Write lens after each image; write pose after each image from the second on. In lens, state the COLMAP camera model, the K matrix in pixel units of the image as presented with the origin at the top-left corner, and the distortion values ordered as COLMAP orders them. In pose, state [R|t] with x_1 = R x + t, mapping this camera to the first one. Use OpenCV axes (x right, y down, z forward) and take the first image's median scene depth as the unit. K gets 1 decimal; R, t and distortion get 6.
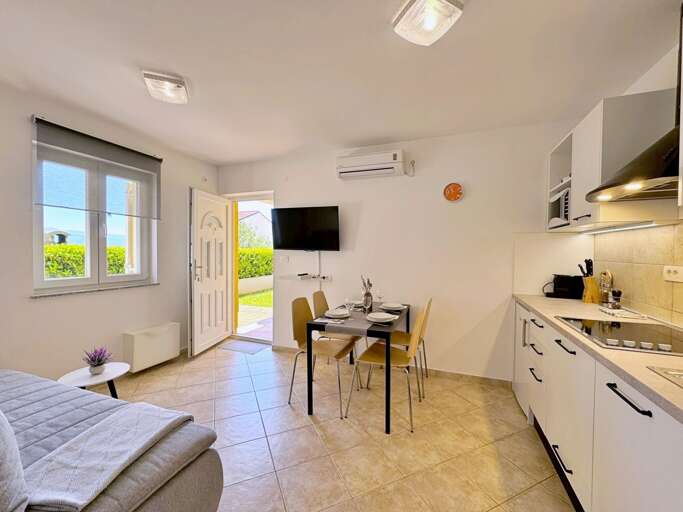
lens RADIAL K [[279.3, 0, 342.4], [0, 279.3, 251.3], [0, 0, 1]] dist [-0.000974, -0.000160]
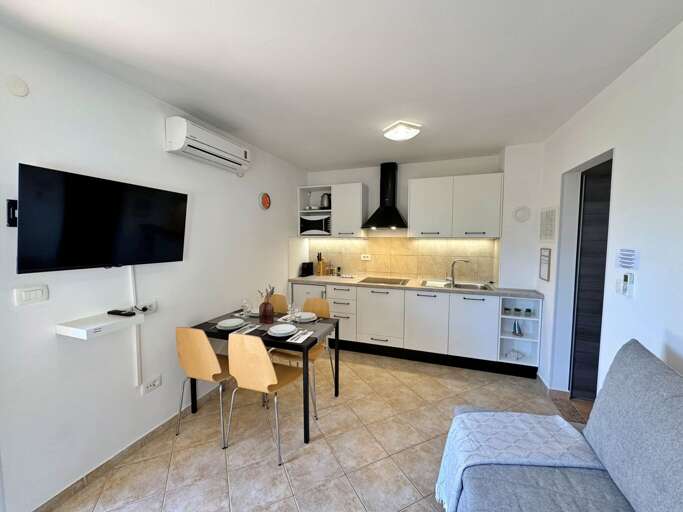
lens RADIAL K [[273.4, 0, 341.5], [0, 273.4, 256.0], [0, 0, 1]] dist [-0.000749, 0.000008]
pose [[-0.013989, -0.076267, 0.996989, -0.872176], [0.002574, 0.997081, 0.076310, -0.082871], [-0.999899, 0.003634, -0.013751, 0.810754]]
